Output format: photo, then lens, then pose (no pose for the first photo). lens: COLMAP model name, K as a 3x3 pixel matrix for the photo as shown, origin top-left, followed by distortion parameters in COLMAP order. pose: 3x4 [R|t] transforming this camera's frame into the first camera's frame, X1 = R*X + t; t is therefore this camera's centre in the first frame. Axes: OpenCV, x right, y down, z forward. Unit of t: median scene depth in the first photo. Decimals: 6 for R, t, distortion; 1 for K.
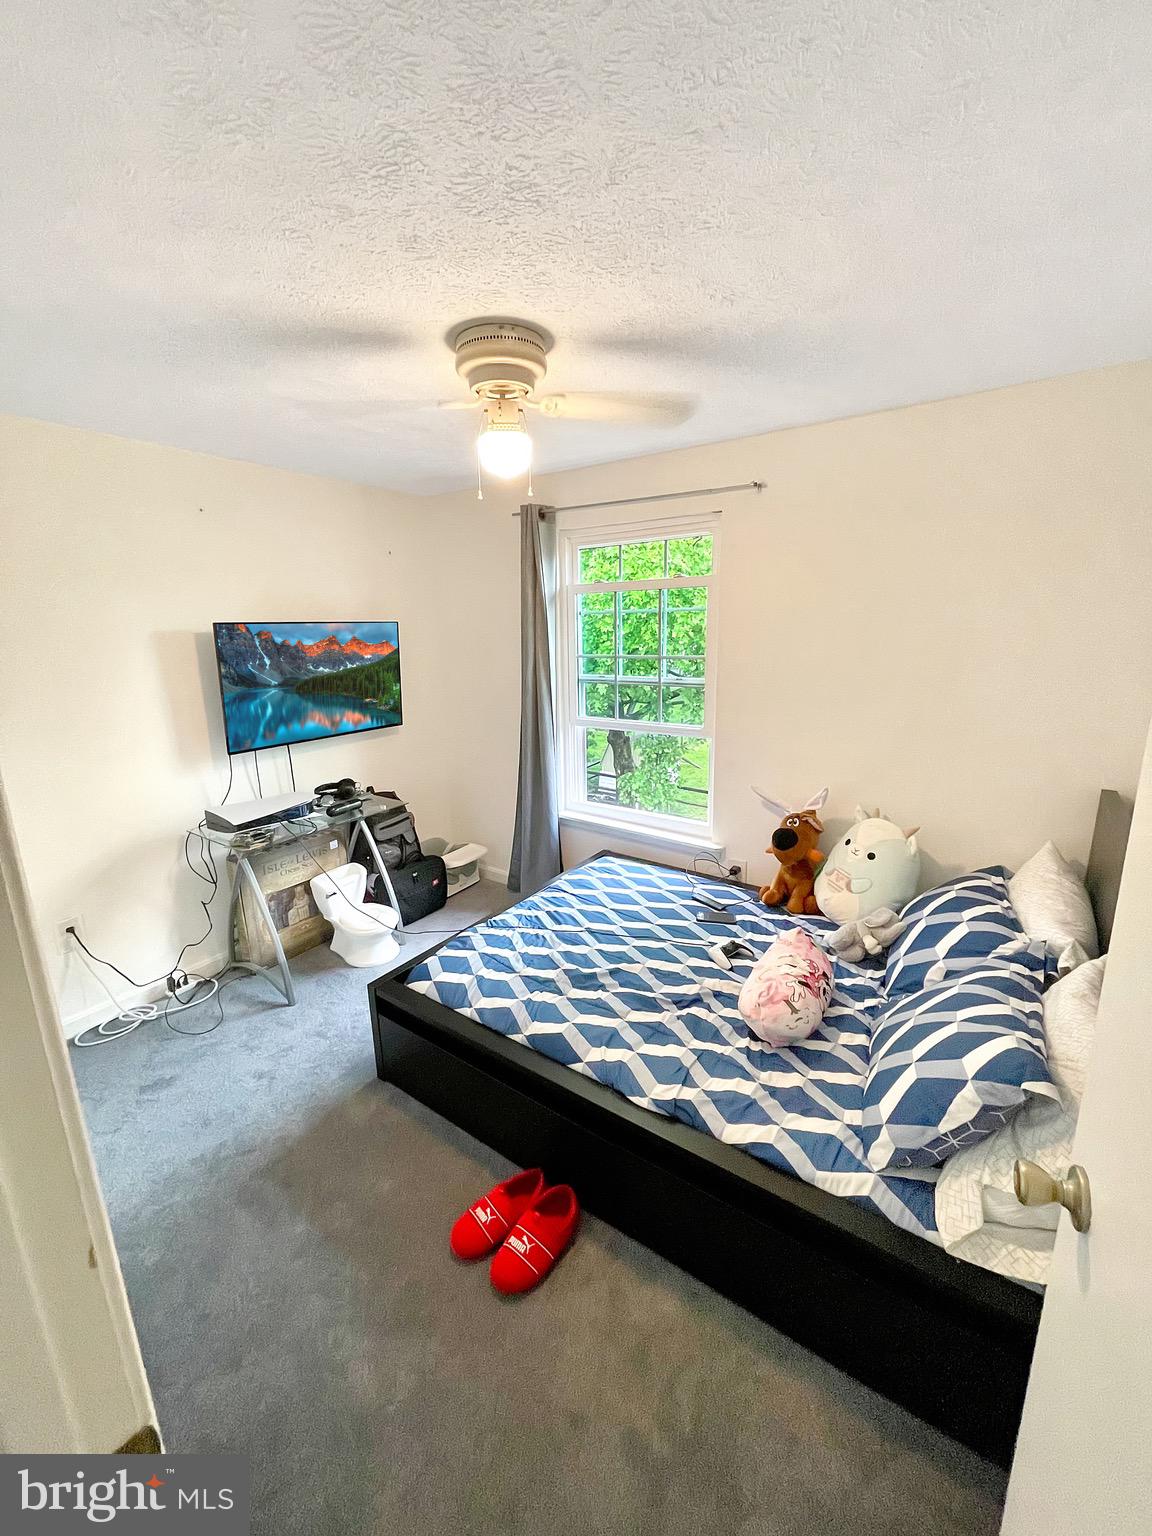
lens RADIAL K [[618.9, 0, 572.3], [0, 618.9, 762.7], [0, 0, 1]] dist [-0.012109, 0.006972]
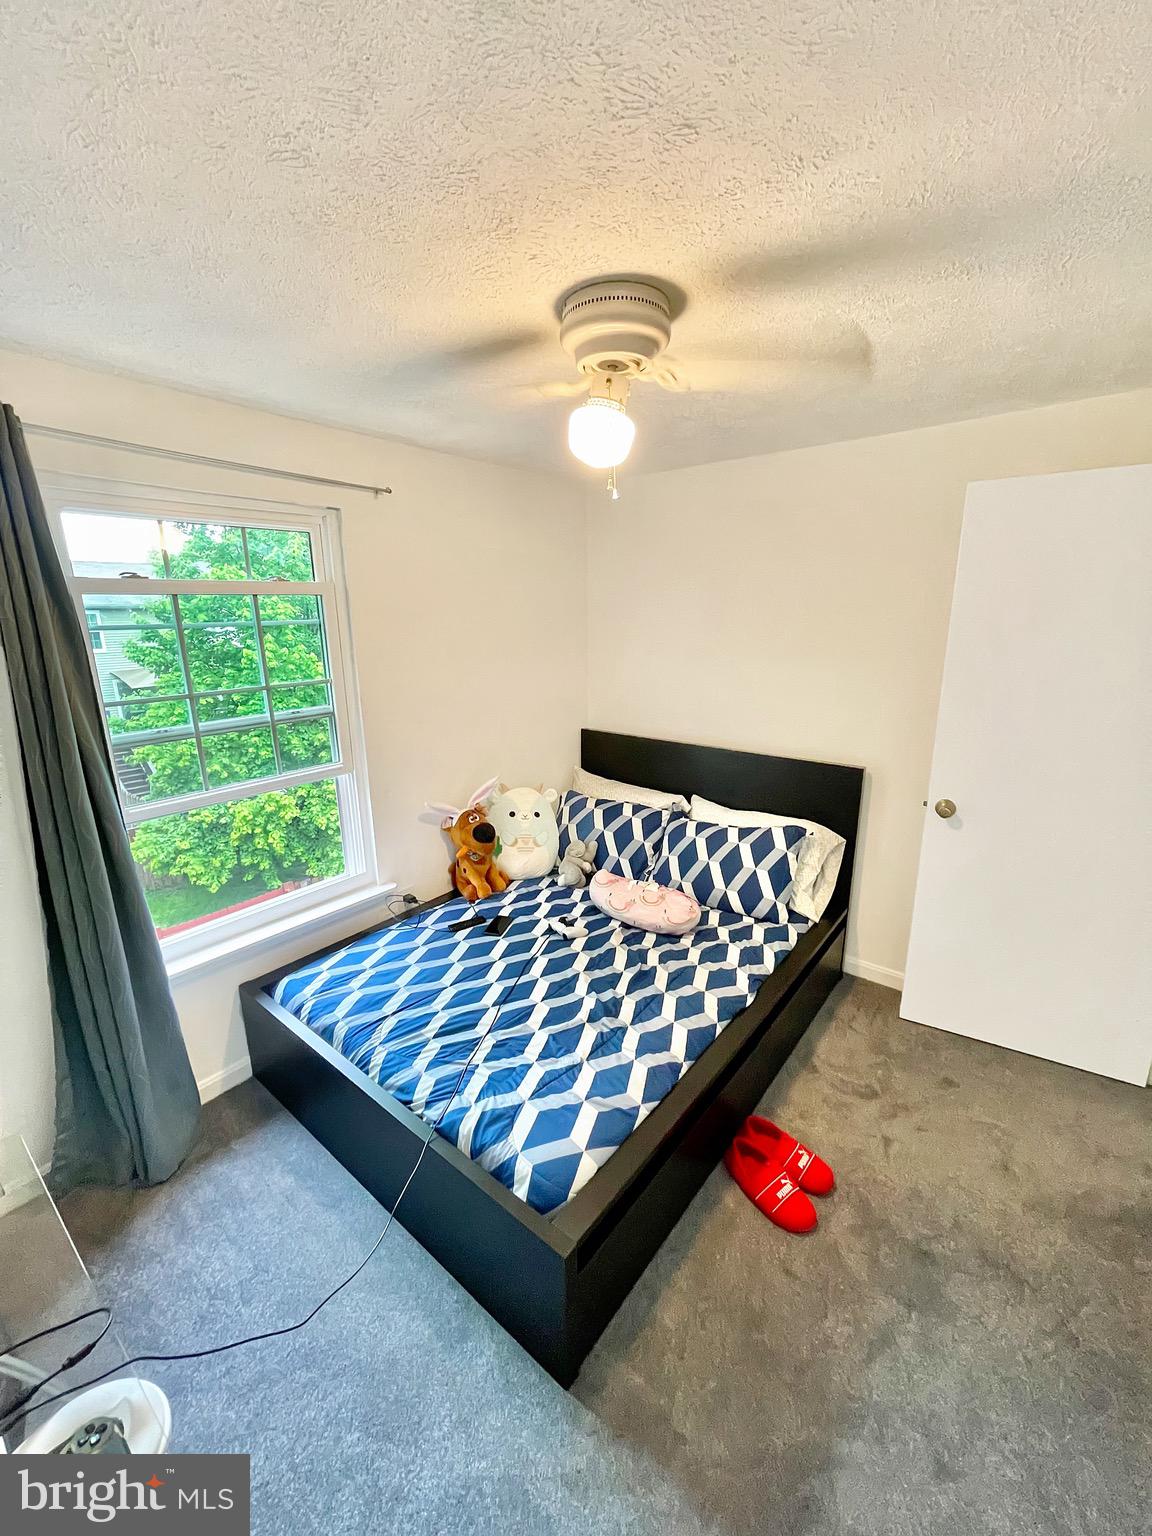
lens RADIAL K [[618.9, 0, 572.3], [0, 618.9, 762.7], [0, 0, 1]] dist [-0.012109, 0.006972]
pose [[0.063053, -0.223178, 0.972736, -0.745673], [0.234514, 0.950698, 0.202921, -0.196357], [-0.970066, 0.215325, 0.112282, 0.772565]]
